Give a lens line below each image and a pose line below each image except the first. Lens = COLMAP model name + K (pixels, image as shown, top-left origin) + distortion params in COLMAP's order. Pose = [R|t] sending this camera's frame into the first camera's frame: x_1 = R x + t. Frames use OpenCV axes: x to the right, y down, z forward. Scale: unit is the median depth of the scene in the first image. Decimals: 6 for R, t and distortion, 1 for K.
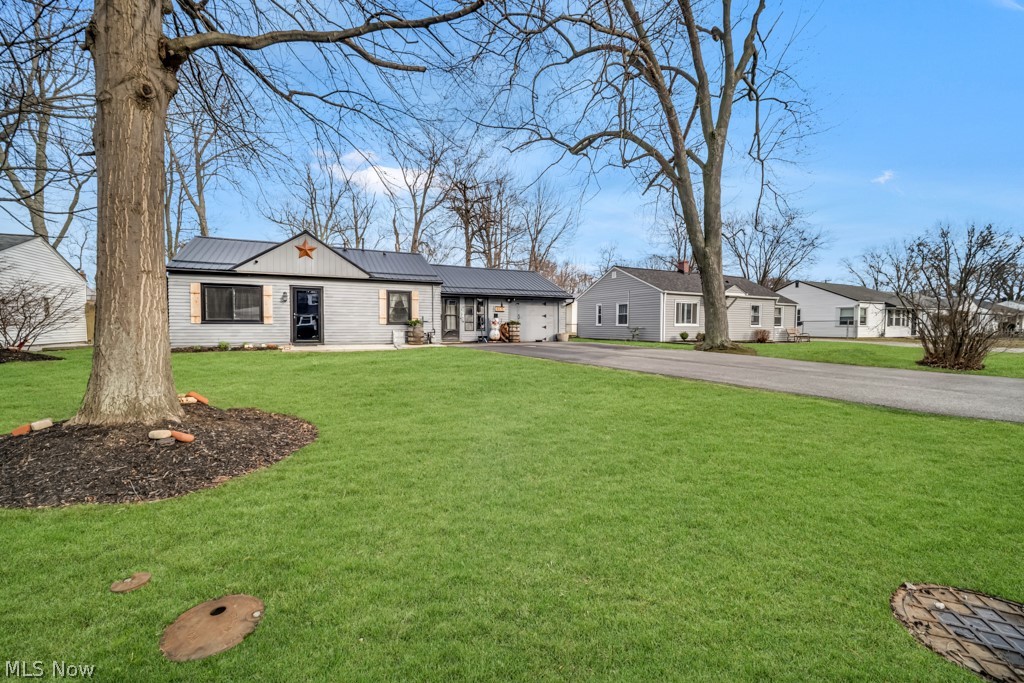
lens RADIAL K [[410.0, 0, 512.0], [0, 410.0, 341.5], [0, 0, 1]] dist [0.001268, -0.000035]
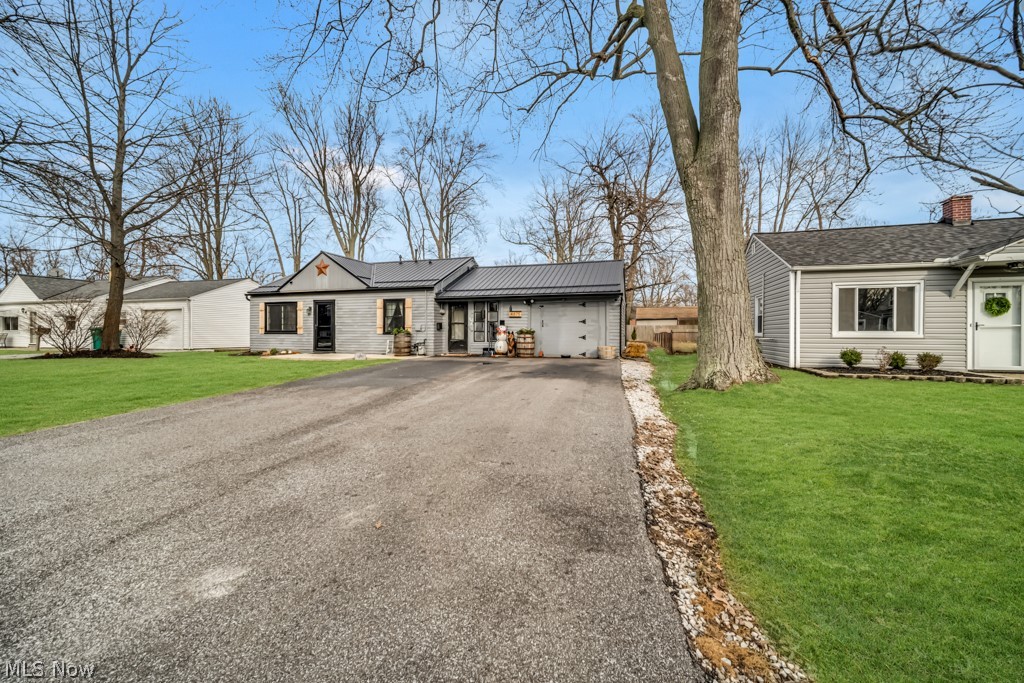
lens RADIAL K [[413.6, 0, 513.3], [0, 413.6, 330.5], [0, 0, 1]] dist [-0.001774, -0.000188]
pose [[0.726302, -0.007064, -0.687339, 0.567656], [-0.025493, 0.998982, -0.037205, -0.020649], [0.686902, 0.044545, 0.725383, 0.476122]]
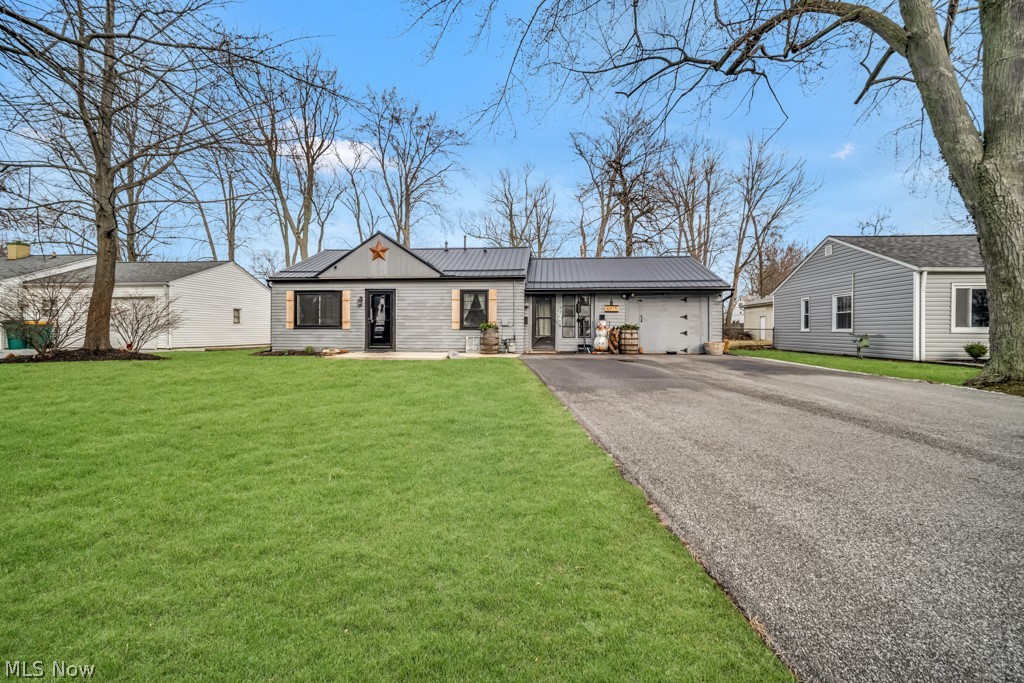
lens RADIAL K [[413.6, 0, 513.3], [0, 413.6, 330.5], [0, 0, 1]] dist [-0.001774, -0.000188]
pose [[0.858647, -0.000166, -0.512568, 0.224083], [-0.020350, 0.999200, -0.034414, -0.011365], [0.512164, 0.039980, 0.857957, 0.299374]]
